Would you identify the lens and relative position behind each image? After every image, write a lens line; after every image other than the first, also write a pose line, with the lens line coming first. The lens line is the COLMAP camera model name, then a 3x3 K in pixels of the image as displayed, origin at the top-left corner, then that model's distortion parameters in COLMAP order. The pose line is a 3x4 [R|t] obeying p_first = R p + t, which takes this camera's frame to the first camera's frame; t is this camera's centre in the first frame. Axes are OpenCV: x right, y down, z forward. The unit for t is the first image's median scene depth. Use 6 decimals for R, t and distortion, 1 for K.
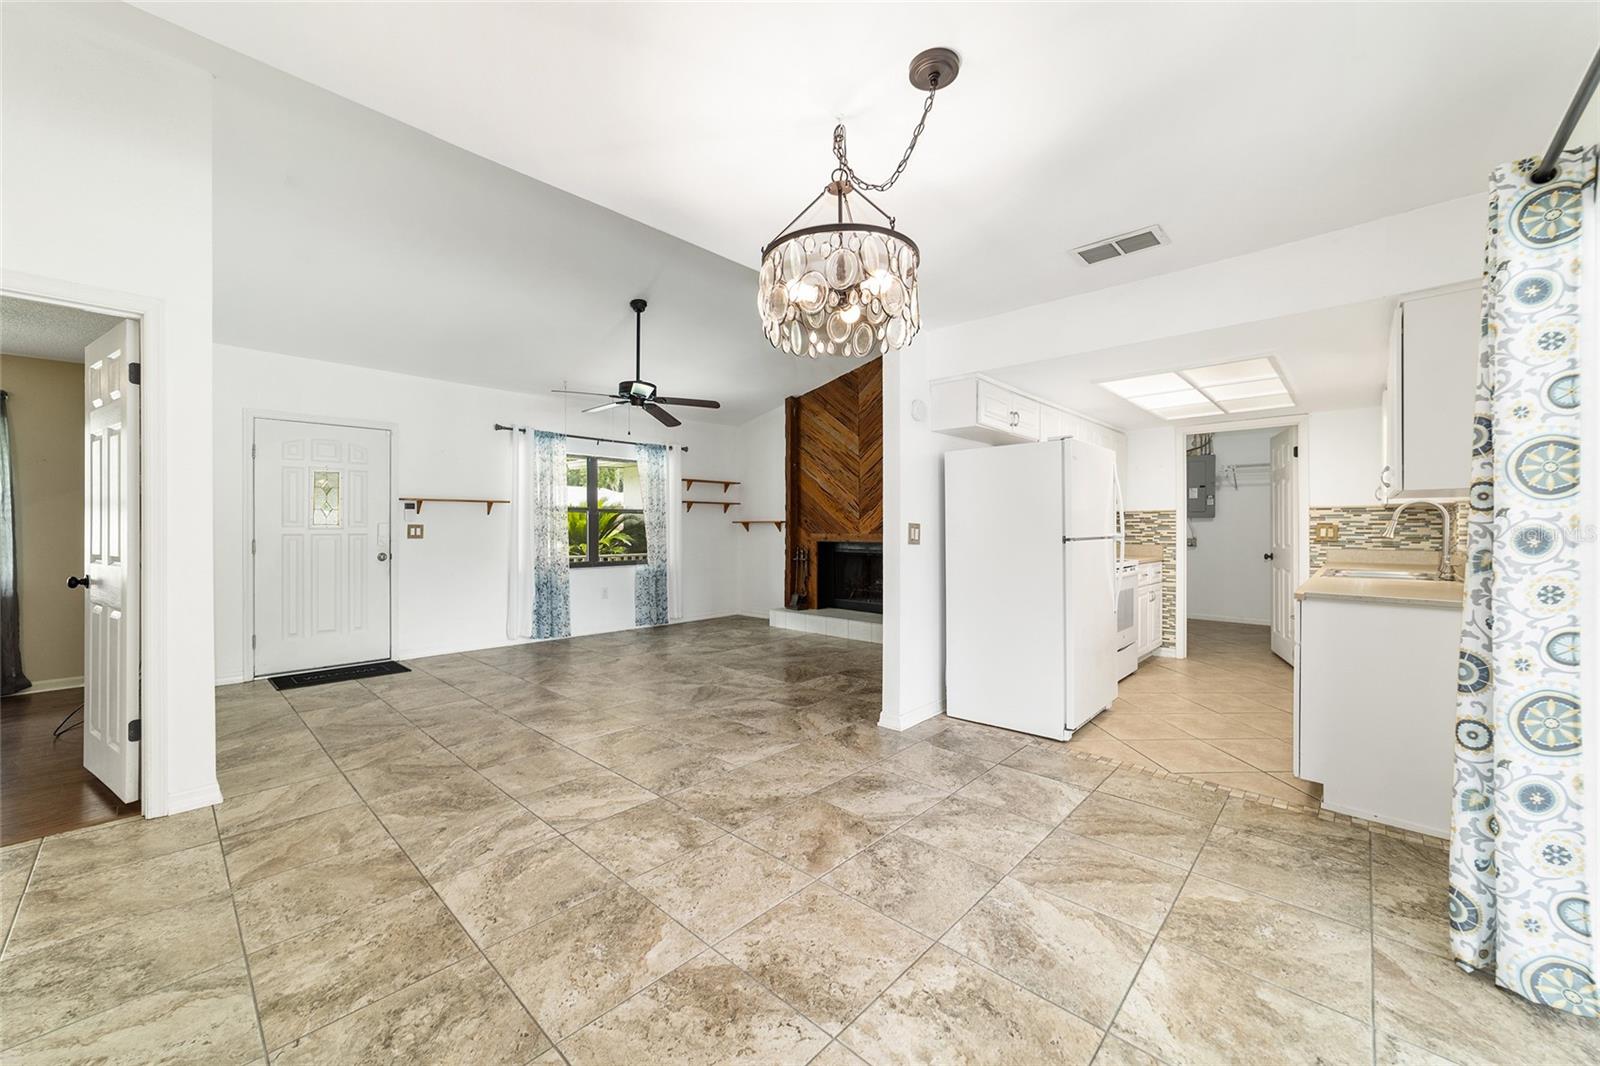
lens RADIAL K [[613.4, 0, 796.9], [0, 613.4, 524.8], [0, 0, 1]] dist [-0.019907, 0.008913]
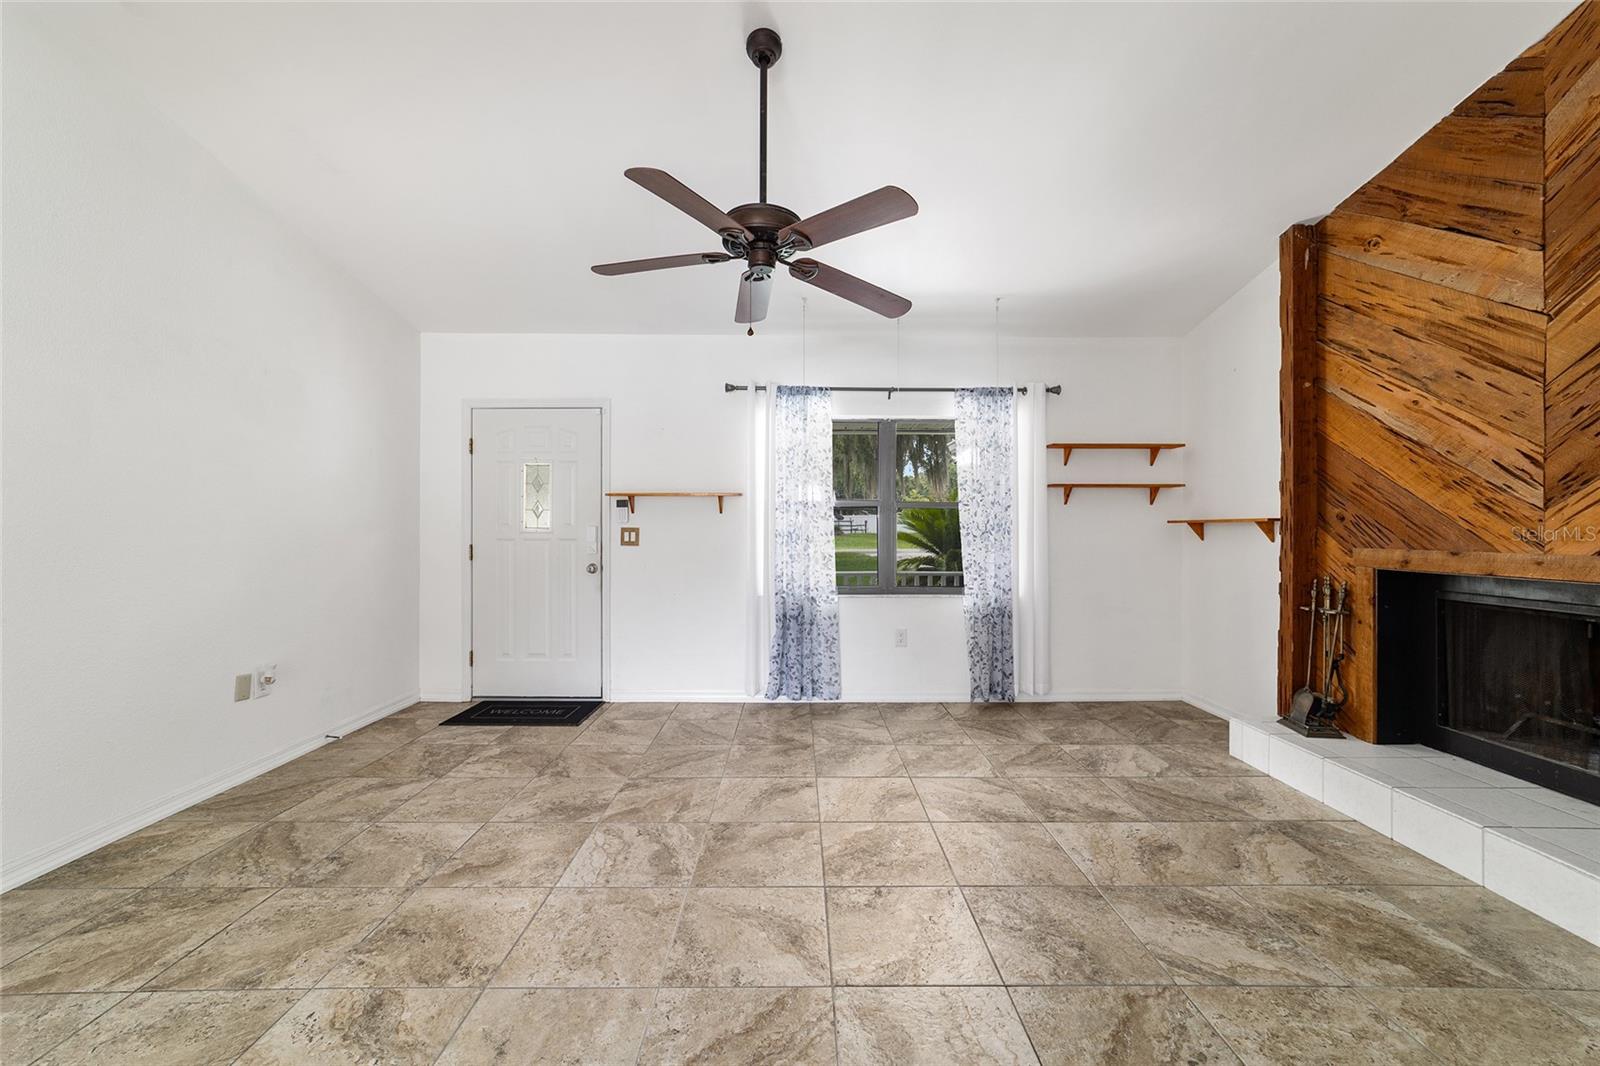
lens RADIAL K [[613.4, 0, 799.2], [0, 613.4, 530.1], [0, 0, 1]] dist [-0.019907, 0.008913]
pose [[0.689918, 0.002905, -0.723882, 0.133209], [0.001951, 0.999981, 0.005873, -0.001907], [0.723885, -0.005464, 0.689899, 1.049648]]
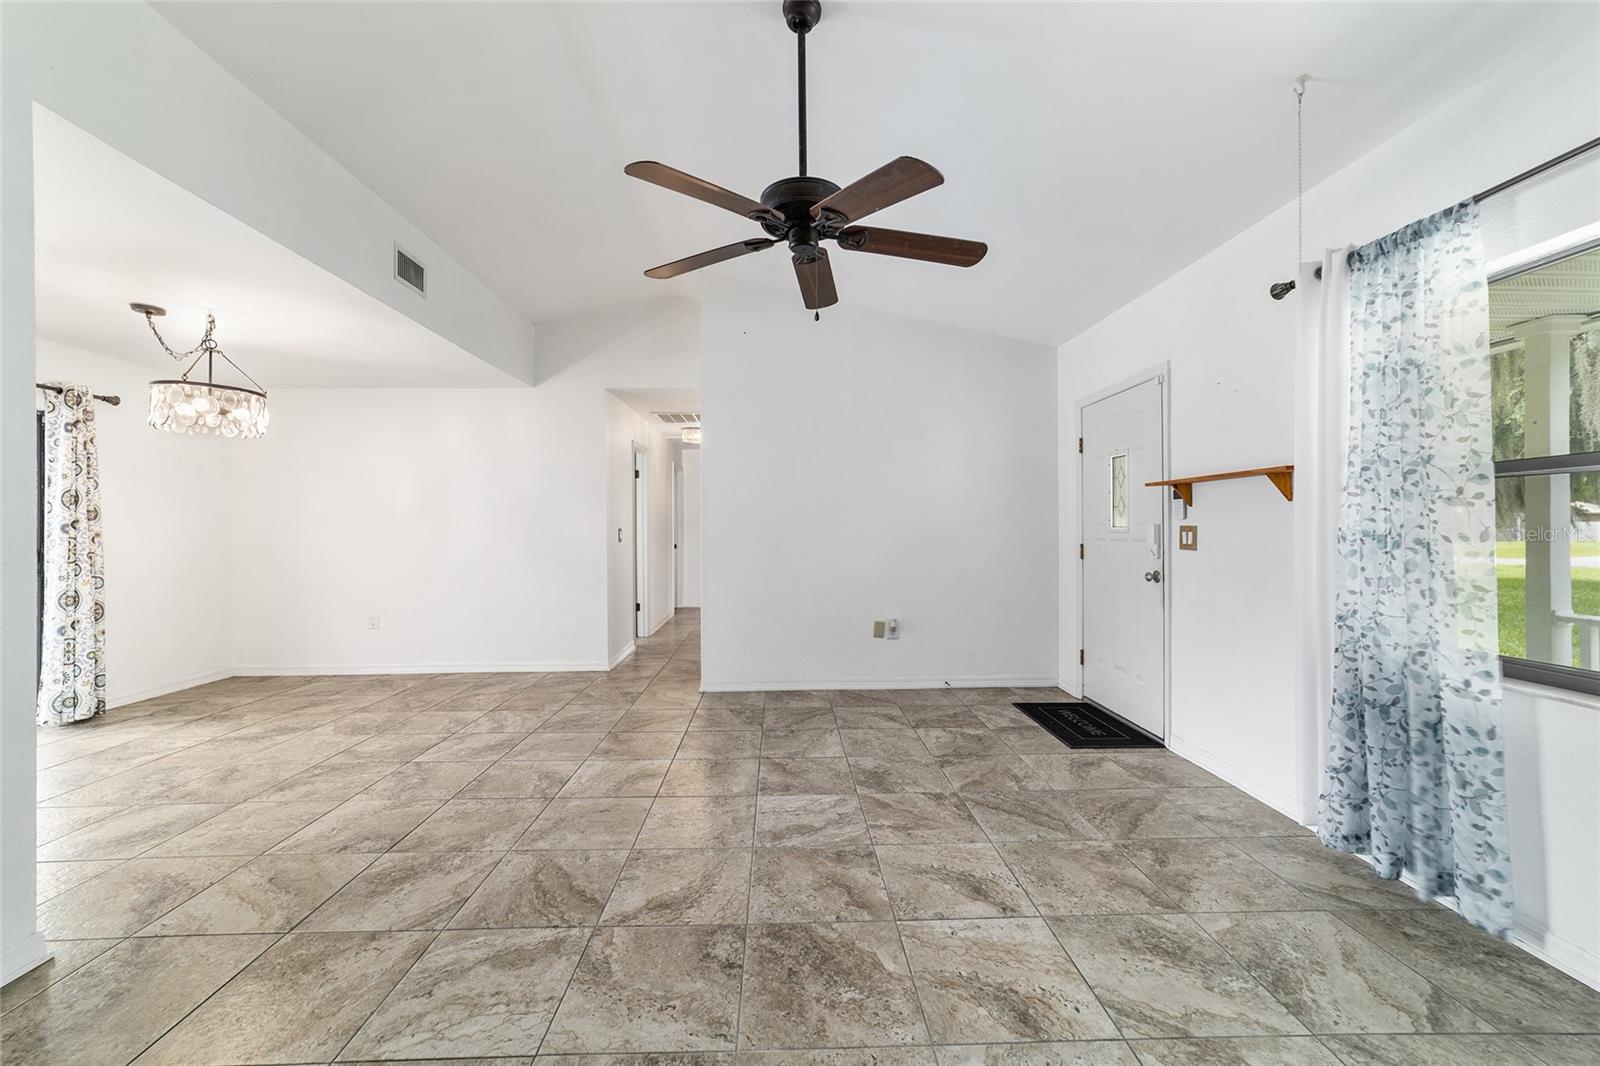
lens RADIAL K [[613.4, 0, 798.6], [0, 613.4, 529.2], [0, 0, 1]] dist [-0.019907, 0.008913]
pose [[-0.705119, 0.002689, -0.709084, 0.064918], [0.007143, 0.999969, -0.003311, 0.003463], [0.709053, -0.007400, -0.705116, 1.930442]]
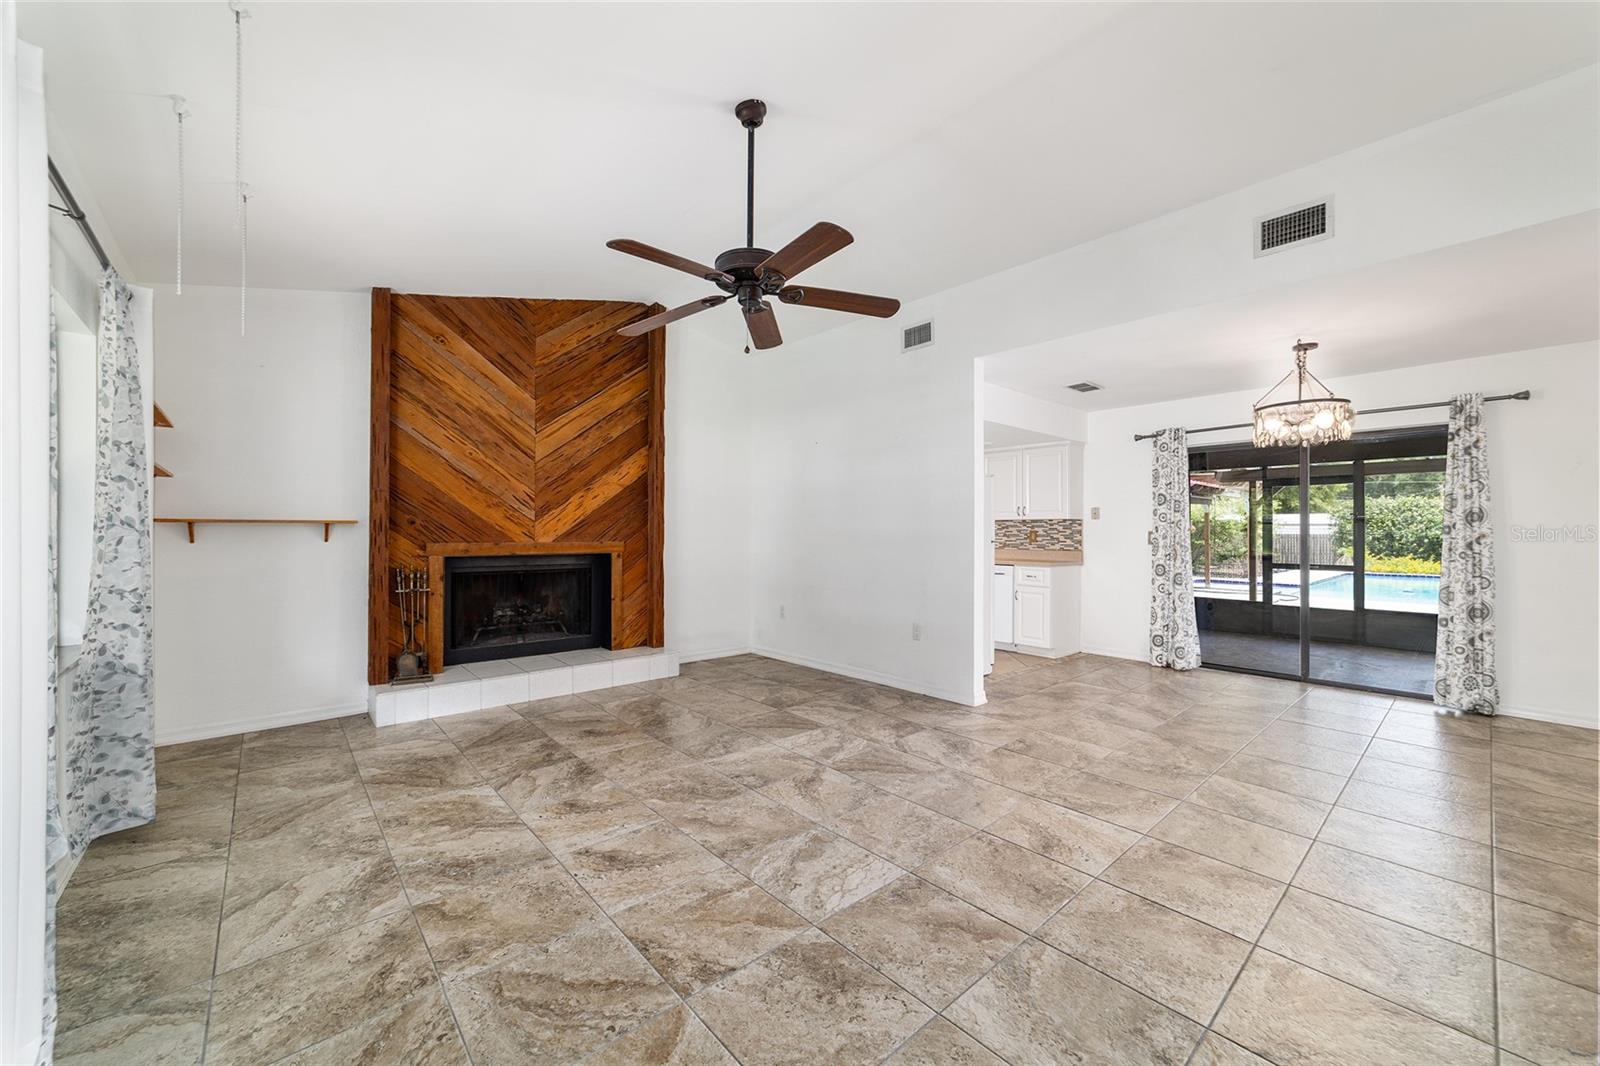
lens RADIAL K [[613.4, 0, 797.3], [0, 613.4, 528.8], [0, 0, 1]] dist [-0.019907, 0.008913]
pose [[0.094849, 0.005317, 0.995477, -1.155180], [-0.006591, 0.999967, -0.004713, 0.001336], [-0.995470, -0.006115, 0.094881, 1.355044]]
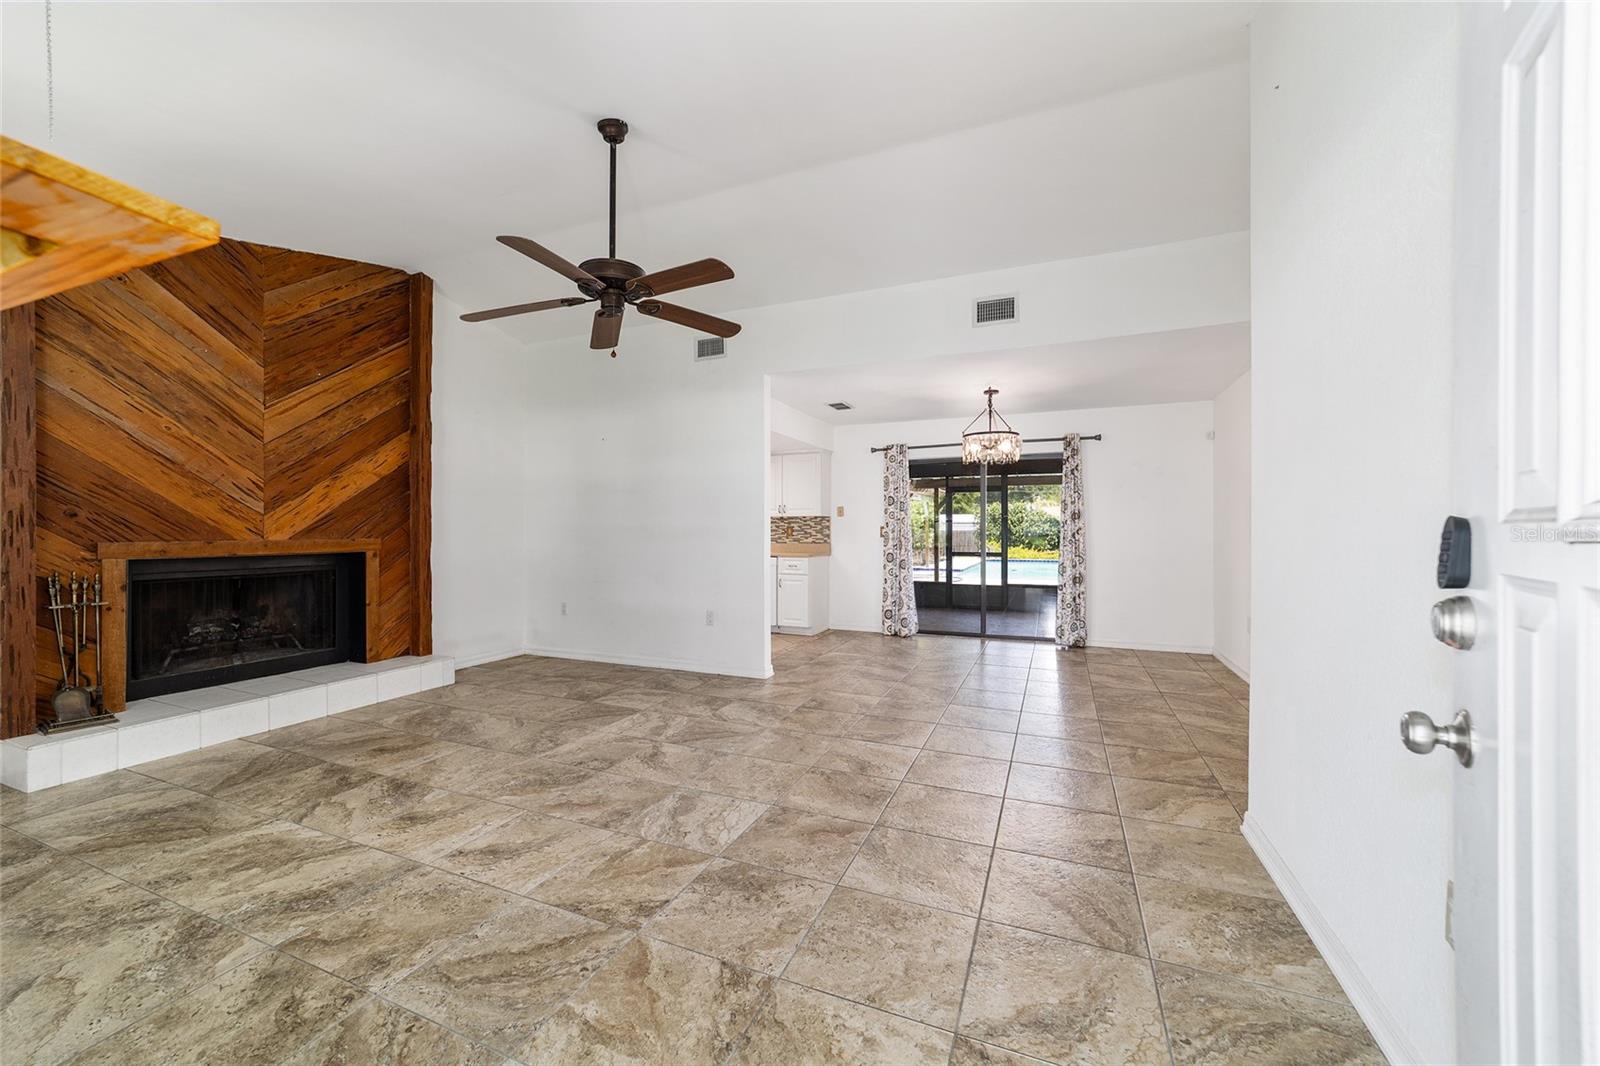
lens RADIAL K [[613.4, 0, 798.4], [0, 613.4, 528.0], [0, 0, 1]] dist [-0.019907, 0.008913]
pose [[-0.347247, 0.002870, 0.937769, -1.249141], [-0.002818, 0.999988, -0.004104, 0.008715], [-0.937770, -0.004068, -0.347234, 1.541159]]
